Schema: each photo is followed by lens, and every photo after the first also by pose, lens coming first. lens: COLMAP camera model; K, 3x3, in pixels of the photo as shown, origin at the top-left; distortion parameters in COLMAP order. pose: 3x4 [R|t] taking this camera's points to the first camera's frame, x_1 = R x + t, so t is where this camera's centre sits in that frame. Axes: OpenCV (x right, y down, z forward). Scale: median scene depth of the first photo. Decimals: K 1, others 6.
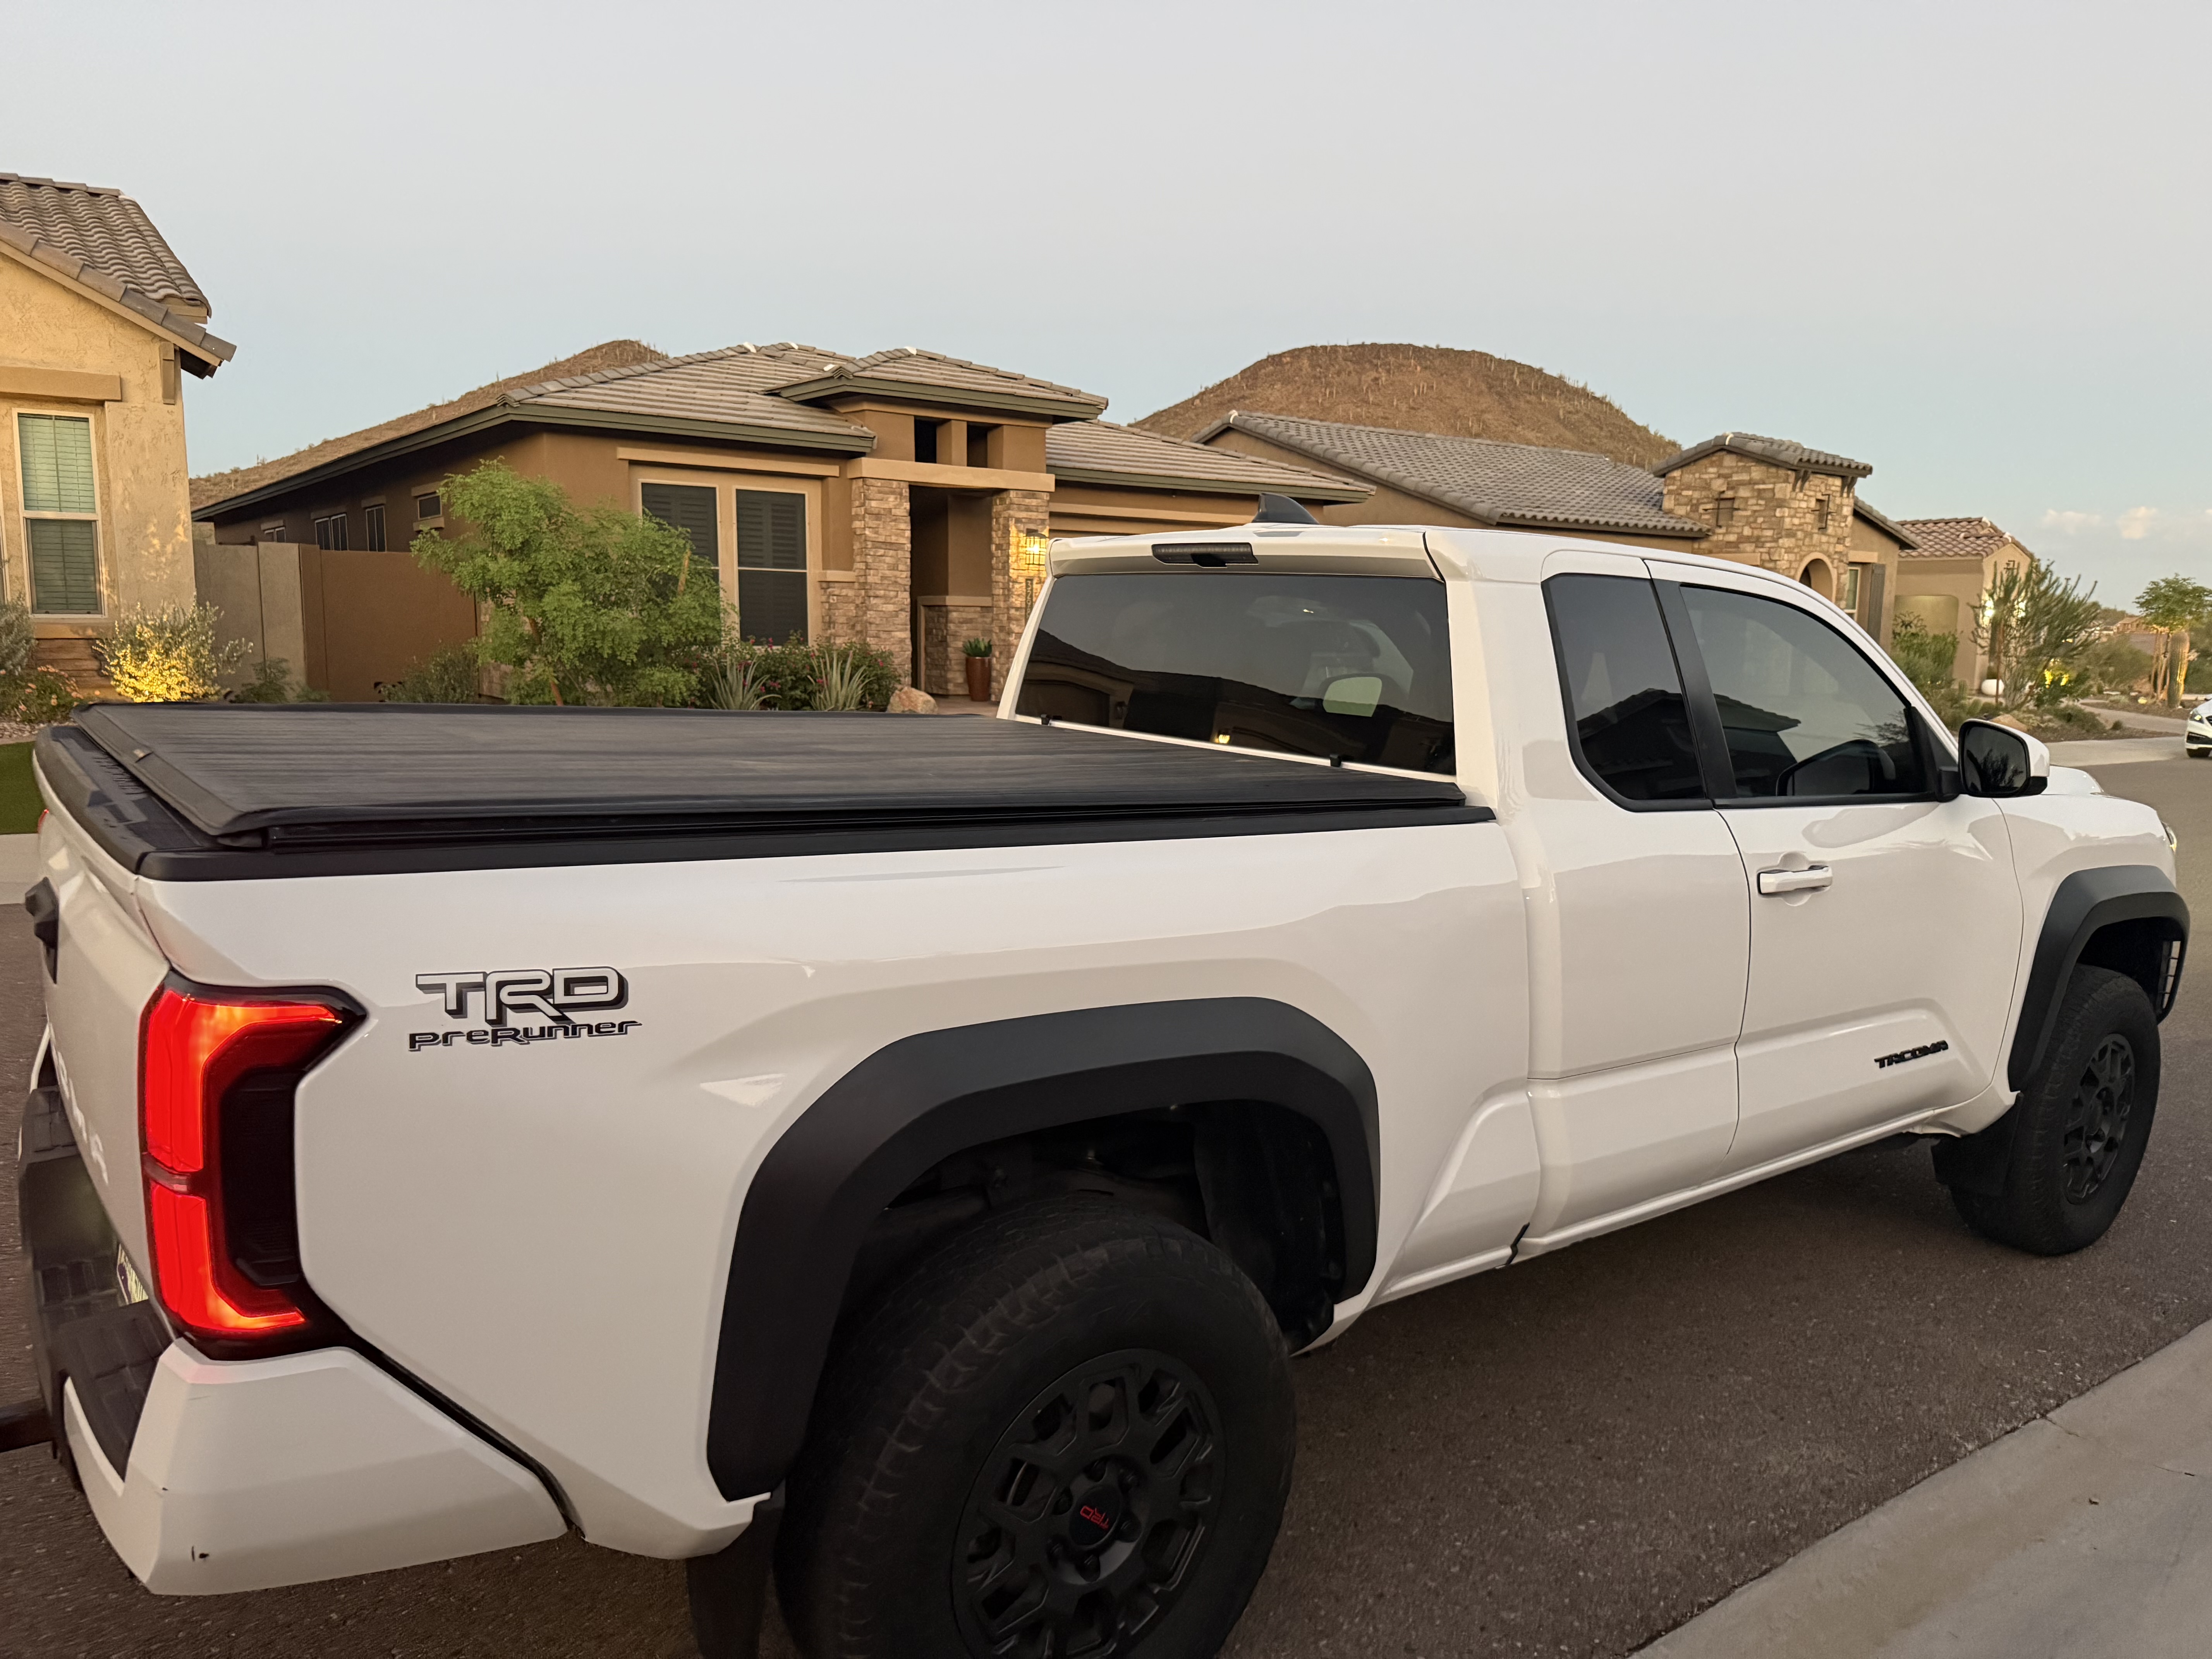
lens RADIAL K [[1559.4, 0, 1108.0], [0, 1559.4, 833.2], [0, 0, 1]] dist [-0.001586, -0.004975]
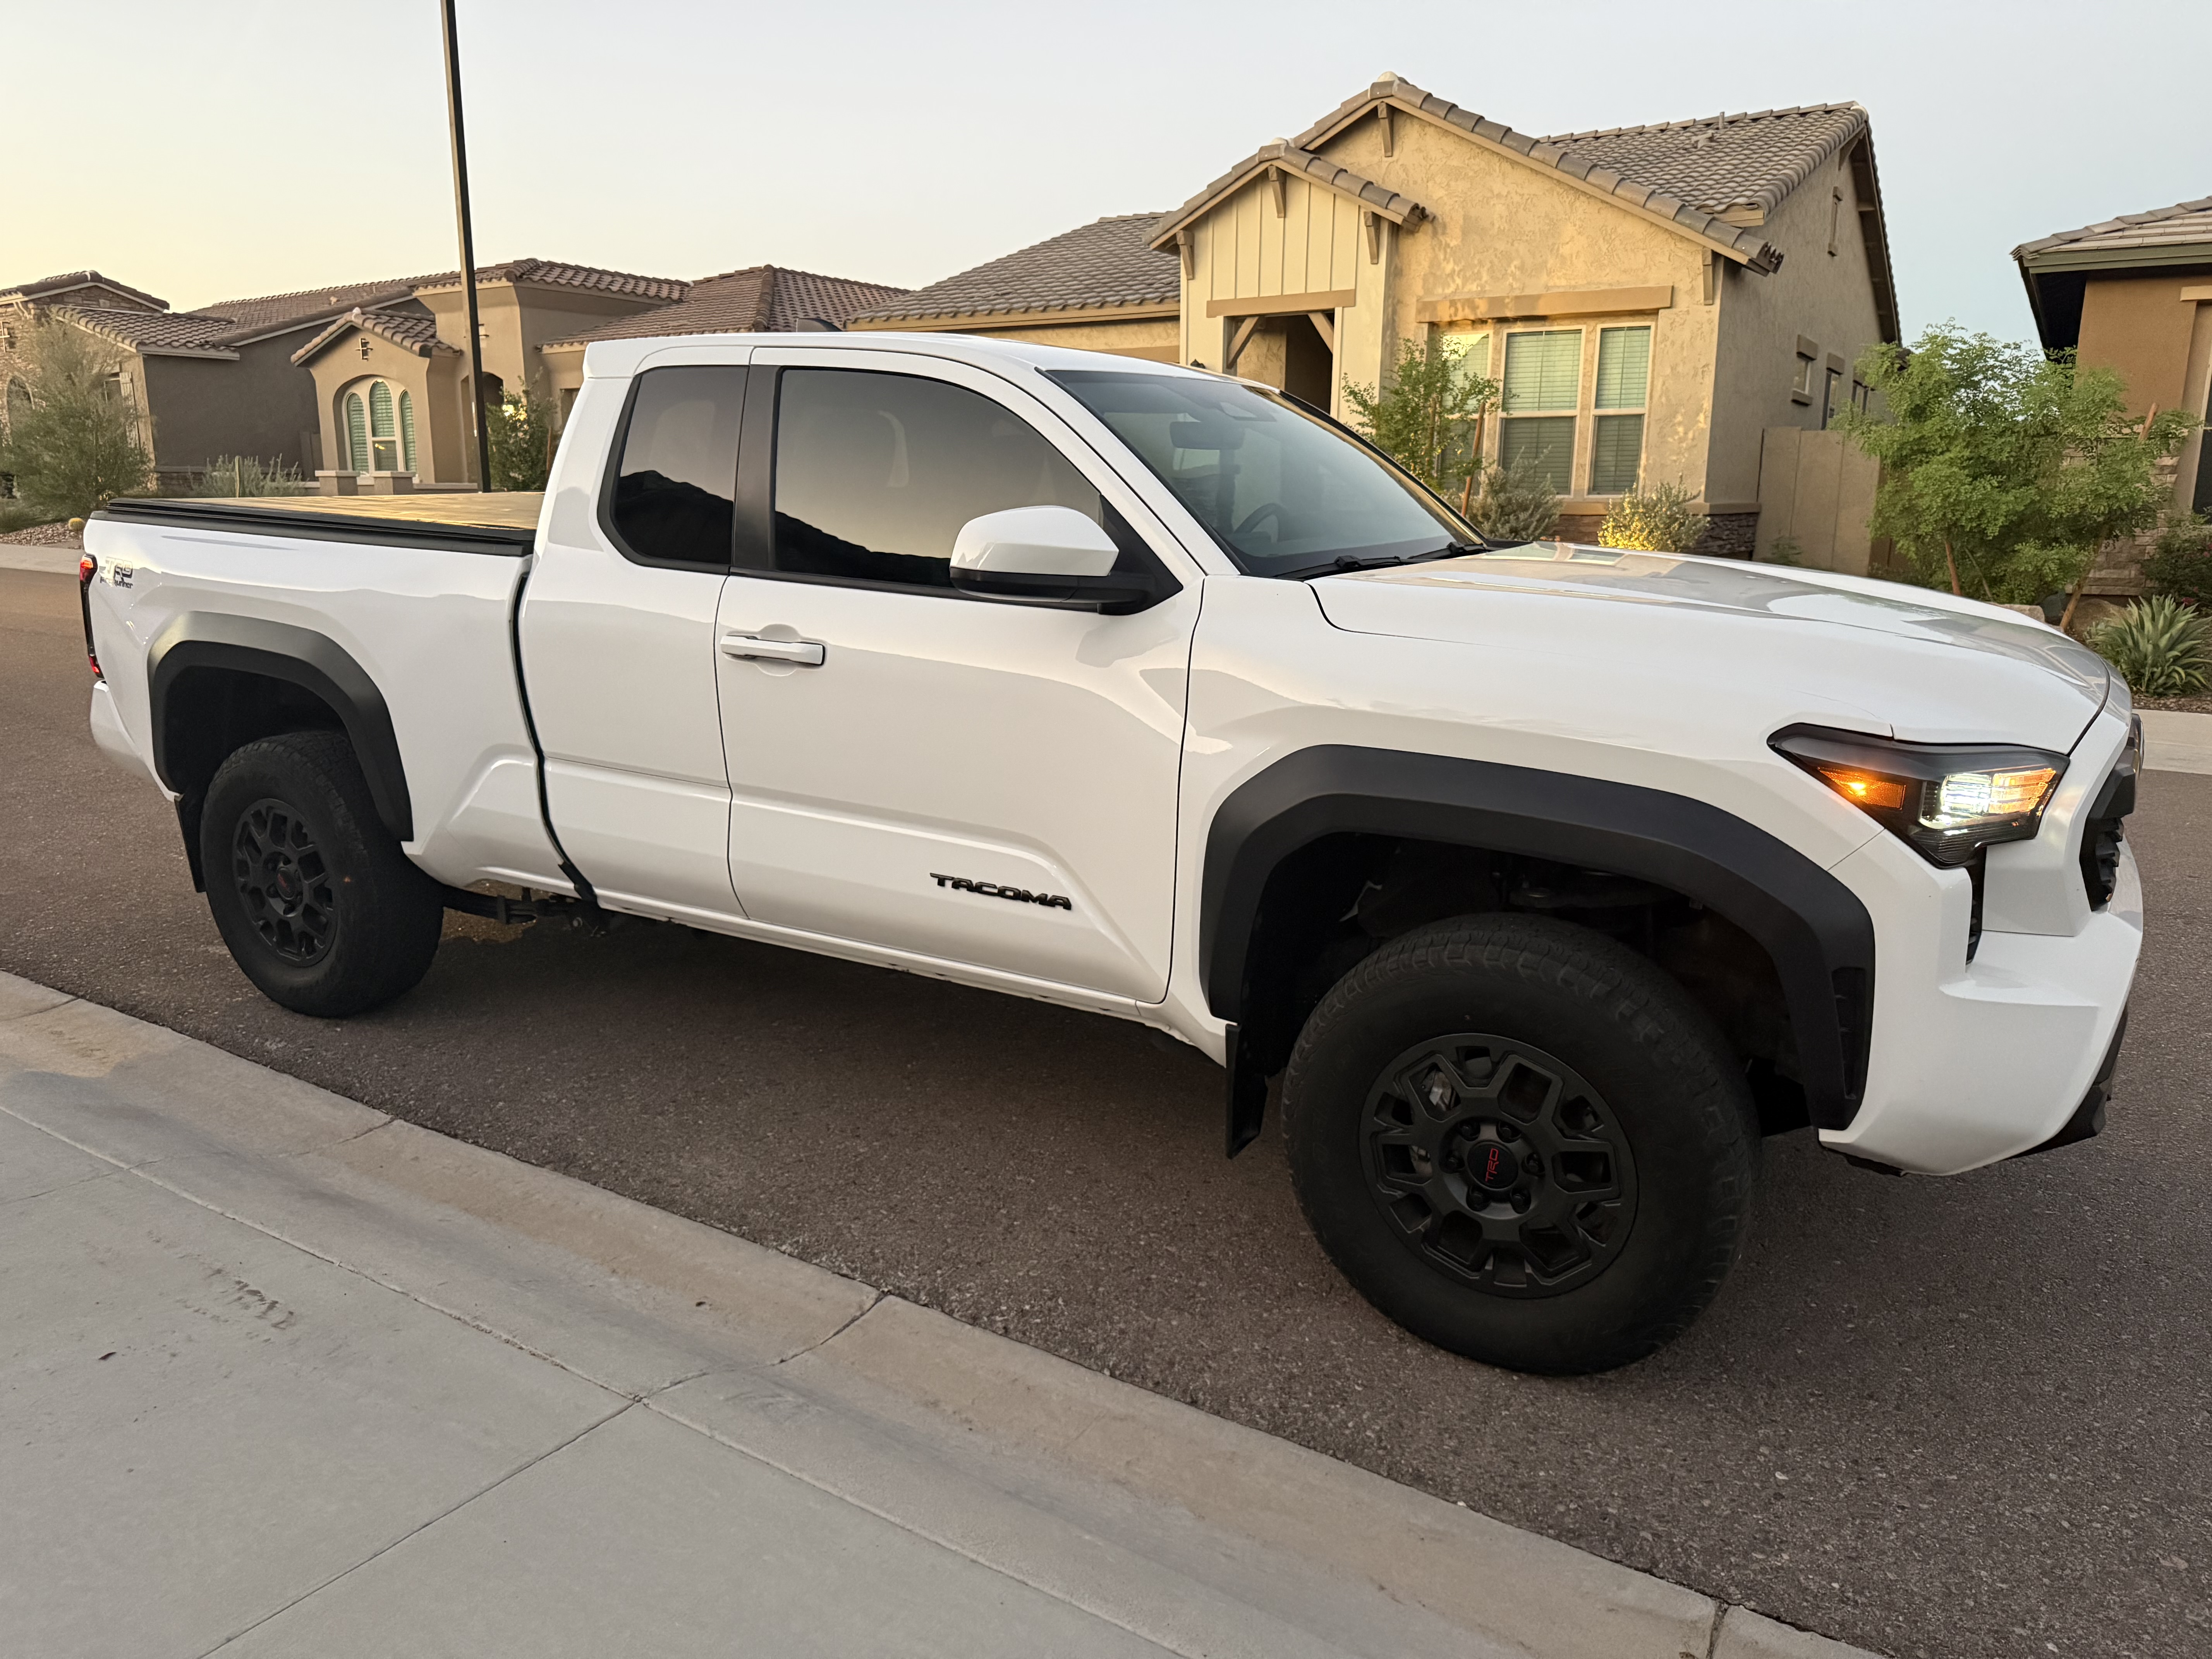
lens RADIAL K [[1559.4, 0, 1112.0], [0, 1559.4, 835.0], [0, 0, 1]] dist [-0.001586, -0.004975]
pose [[0.389779, 0.179619, -0.903222, 0.301180], [-0.123064, 0.982157, 0.142209, -0.004877], [0.912649, 0.055724, 0.404928, 0.159267]]
